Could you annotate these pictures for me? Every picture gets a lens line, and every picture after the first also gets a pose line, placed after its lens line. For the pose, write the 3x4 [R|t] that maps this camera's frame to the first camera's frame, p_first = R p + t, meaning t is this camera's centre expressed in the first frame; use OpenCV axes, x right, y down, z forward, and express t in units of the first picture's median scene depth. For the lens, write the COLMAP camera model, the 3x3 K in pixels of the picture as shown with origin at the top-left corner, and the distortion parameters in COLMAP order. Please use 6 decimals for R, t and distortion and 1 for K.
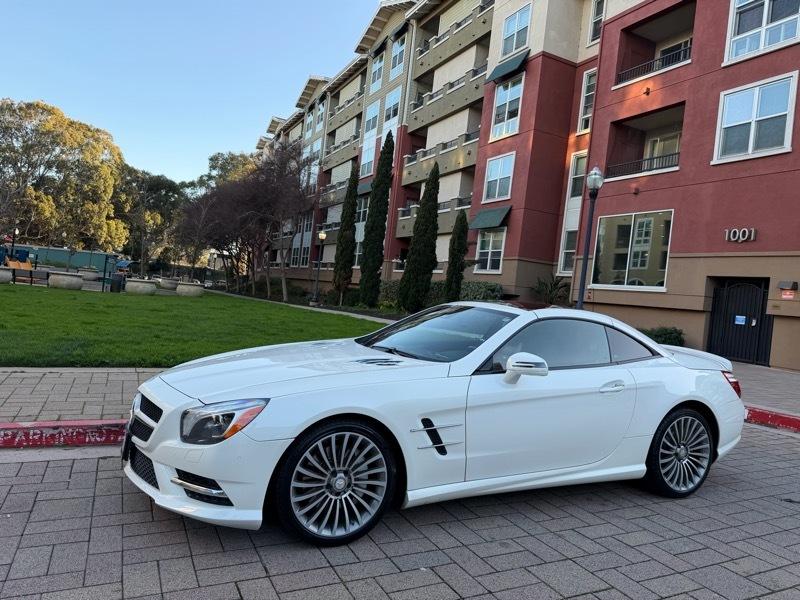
lens RADIAL K [[564.6, 0, 401.4], [0, 564.6, 290.0], [0, 0, 1]] dist [0.094580, -0.149666]
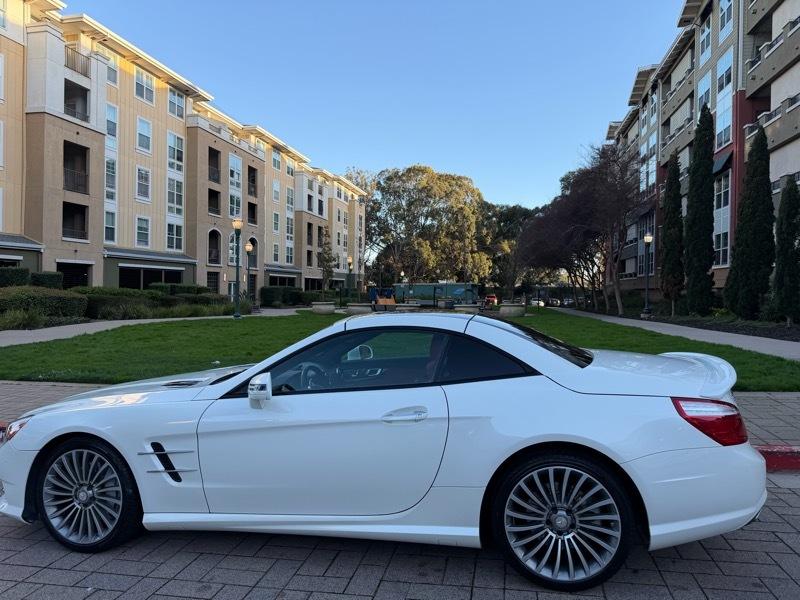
lens RADIAL K [[564.6, 0, 401.4], [0, 564.6, 290.0], [0, 0, 1]] dist [0.094580, -0.149666]
pose [[0.781906, -0.098293, -0.615599, 0.135858], [0.079557, 0.995150, -0.057847, 0.007118], [0.618299, -0.003745, 0.785934, 0.063738]]
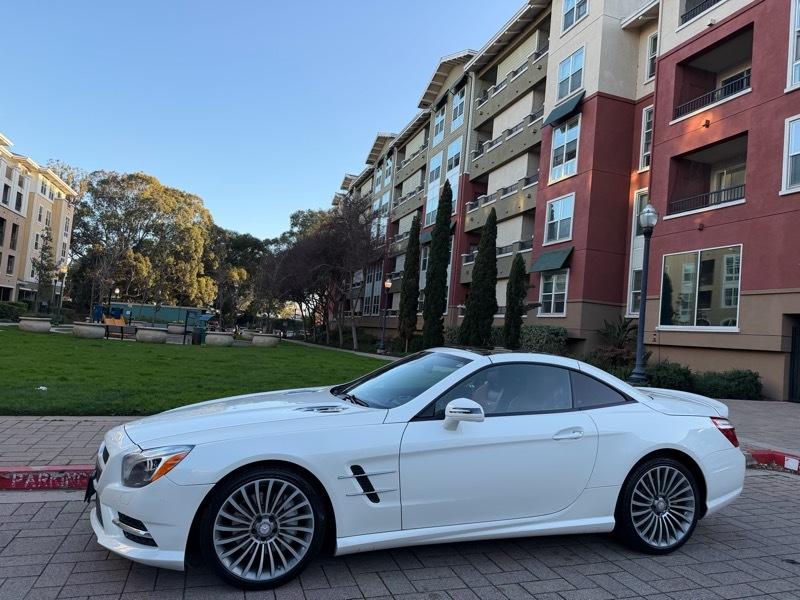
lens RADIAL K [[561.6, 0, 400.8], [0, 561.6, 302.0], [0, 0, 1]] dist [0.088651, -0.125222]
pose [[0.989062, -0.032315, -0.143916, 0.037174], [0.023475, 0.997756, -0.062708, -0.000093], [0.145619, 0.058644, 0.987601, -0.001166]]
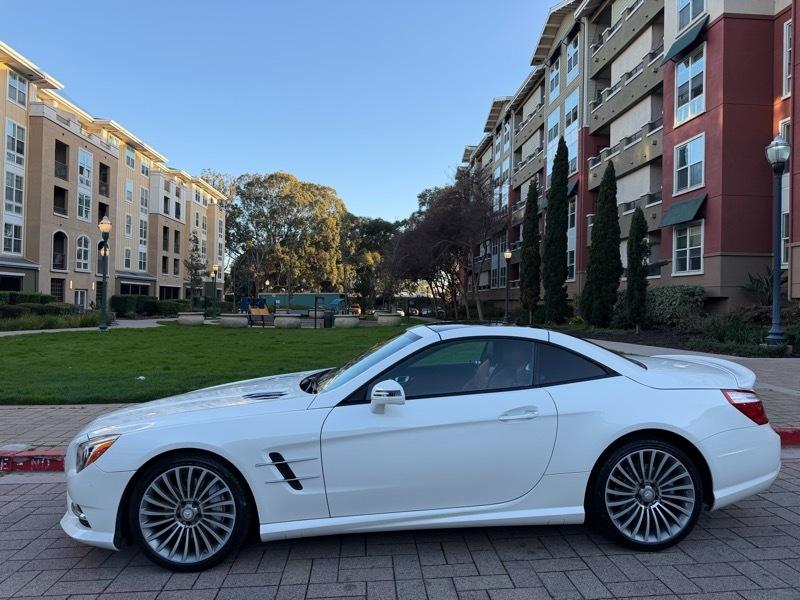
lens RADIAL K [[564.6, 0, 401.4], [0, 564.6, 290.0], [0, 0, 1]] dist [0.094580, -0.149666]
pose [[0.915731, -0.100581, -0.388998, 0.089701], [0.086847, 0.994822, -0.052783, 0.001568], [0.392293, 0.014552, 0.919725, 0.019950]]
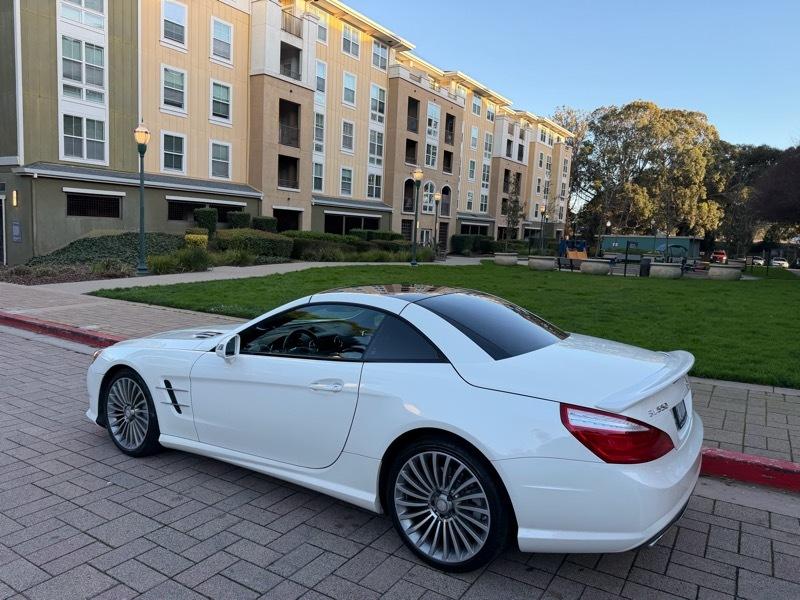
lens RADIAL K [[567.4, 0, 400.4], [0, 567.4, 294.0], [0, 0, 1]] dist [0.101875, -0.153634]
pose [[0.508726, 0.011738, -0.860848, 0.183565], [0.018270, 0.999535, 0.024426, 0.002342], [0.860735, -0.028154, 0.508275, 0.107123]]
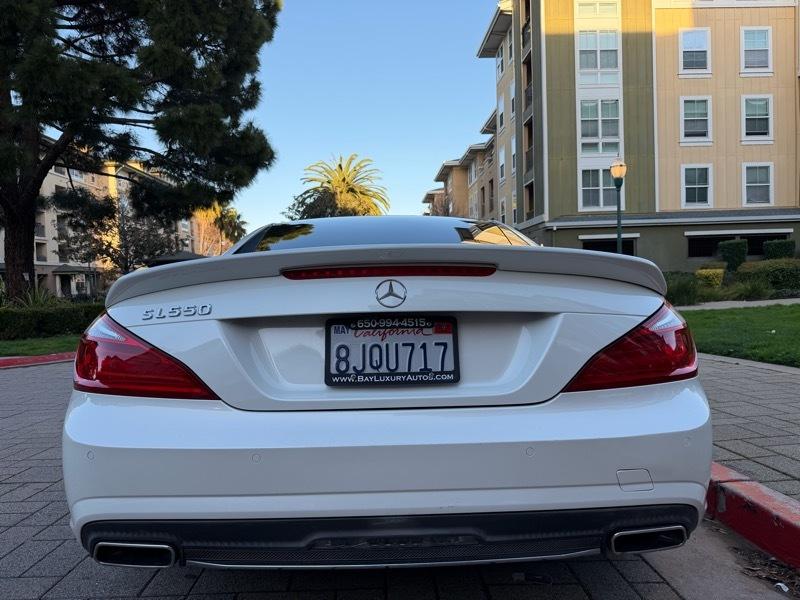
lens RADIAL K [[575.9, 0, 400.0], [0, 575.9, 300.0], [0, 0, 1]] dist [0.033220, -0.041015]
pose [[-0.432702, -0.069337, -0.898867, 0.156203], [-0.006788, 0.997260, -0.073659, 0.031601], [0.901512, -0.025771, -0.431987, 0.253758]]
